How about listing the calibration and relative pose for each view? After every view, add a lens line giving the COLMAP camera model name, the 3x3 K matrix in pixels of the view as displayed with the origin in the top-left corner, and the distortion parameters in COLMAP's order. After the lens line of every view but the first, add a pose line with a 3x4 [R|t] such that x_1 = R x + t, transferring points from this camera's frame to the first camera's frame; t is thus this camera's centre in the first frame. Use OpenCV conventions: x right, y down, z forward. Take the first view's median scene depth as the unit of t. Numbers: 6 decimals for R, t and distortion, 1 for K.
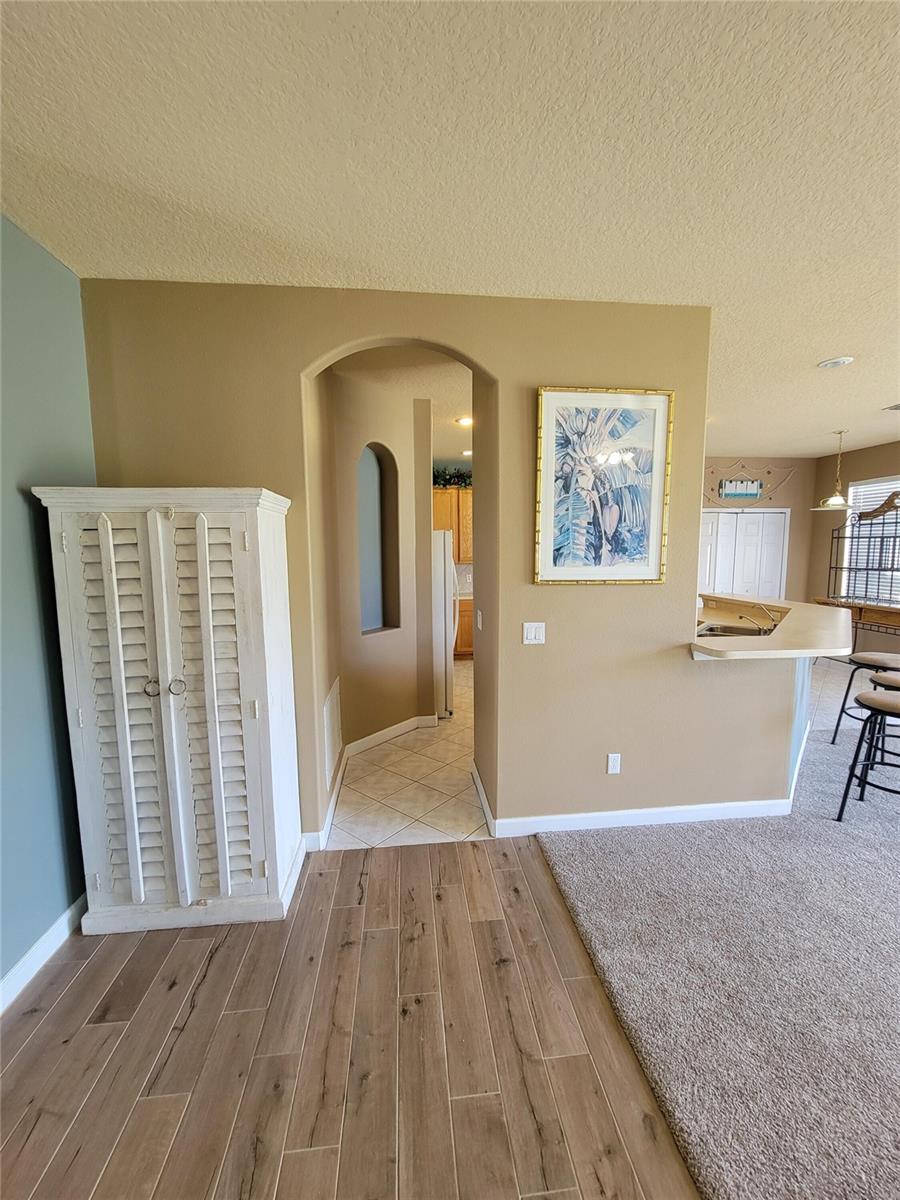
lens RADIAL K [[488.0, 0, 457.0], [0, 488.0, 599.4], [0, 0, 1]] dist [-0.009963, -0.000052]
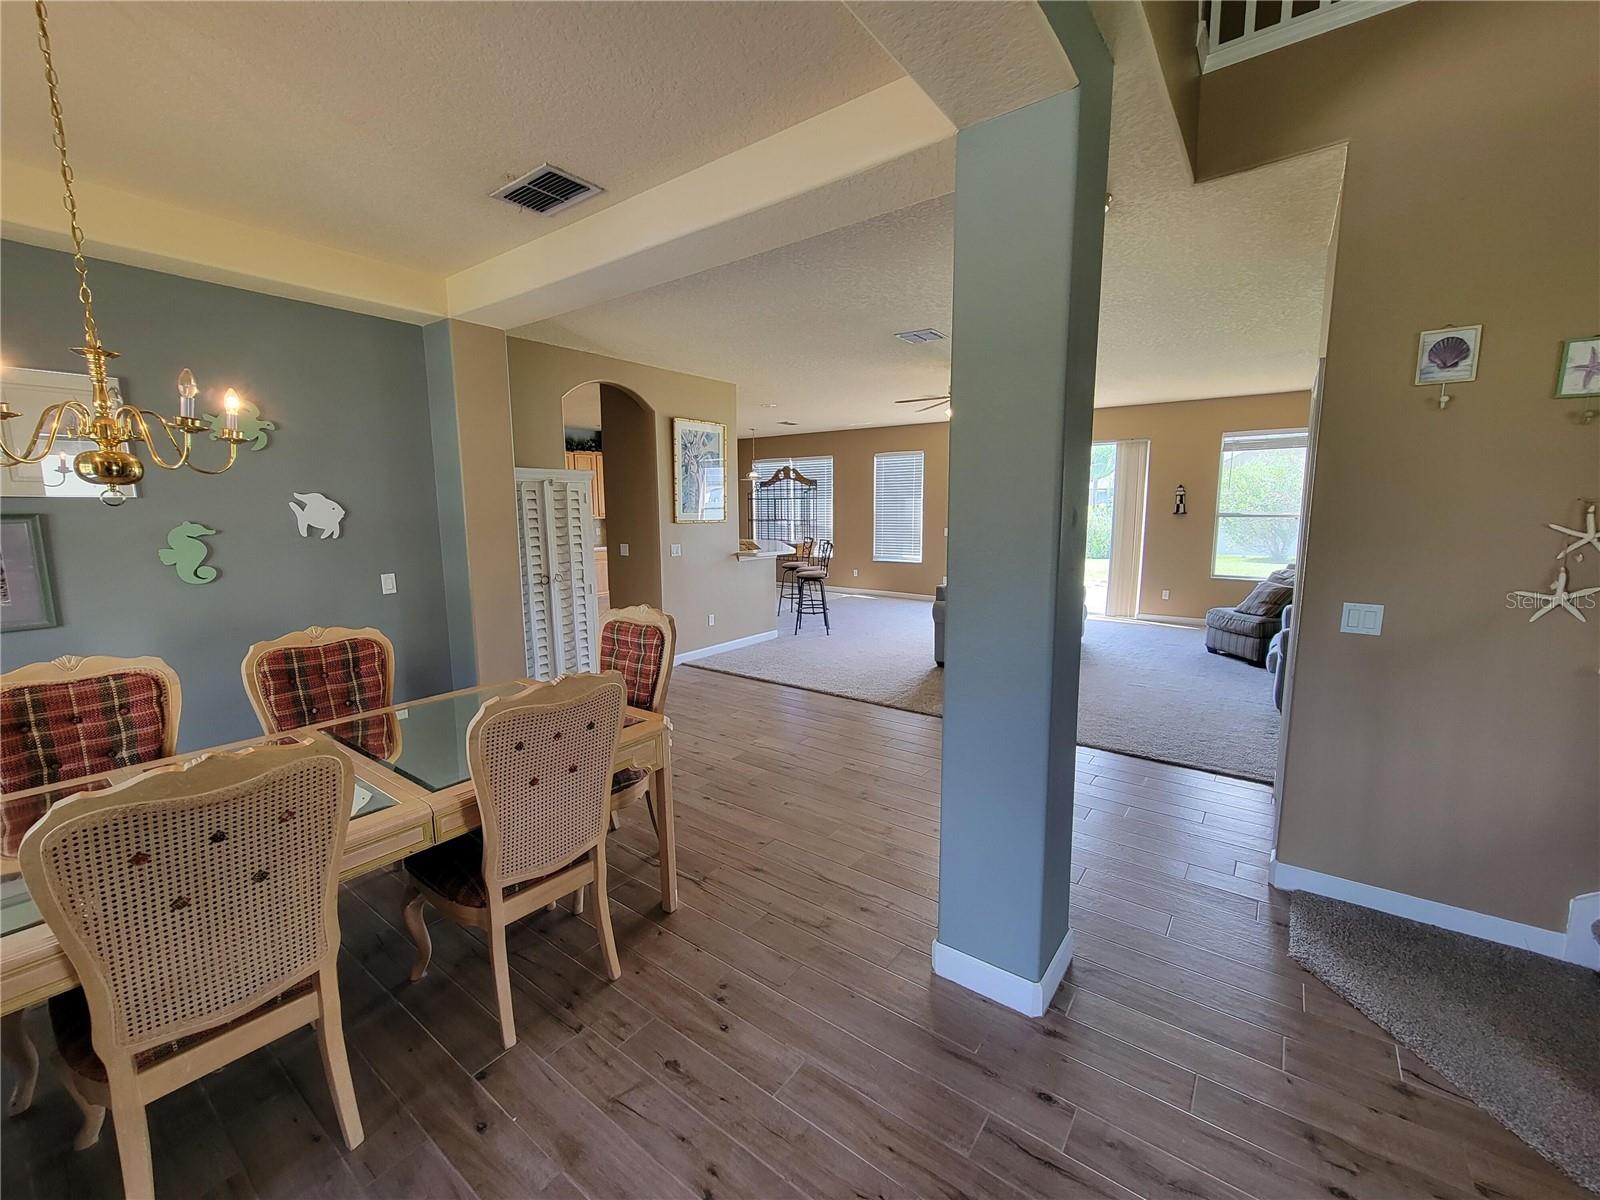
lens RADIAL K [[650.6, 0, 800.0], [0, 650.6, 600.0], [0, 0, 1]] dist [-0.009963, -0.000052]
pose [[0.677326, -0.103160, 0.728415, -1.354670], [0.081018, 0.994557, 0.065516, 0.137313], [-0.731209, 0.014639, 0.681997, -1.025069]]
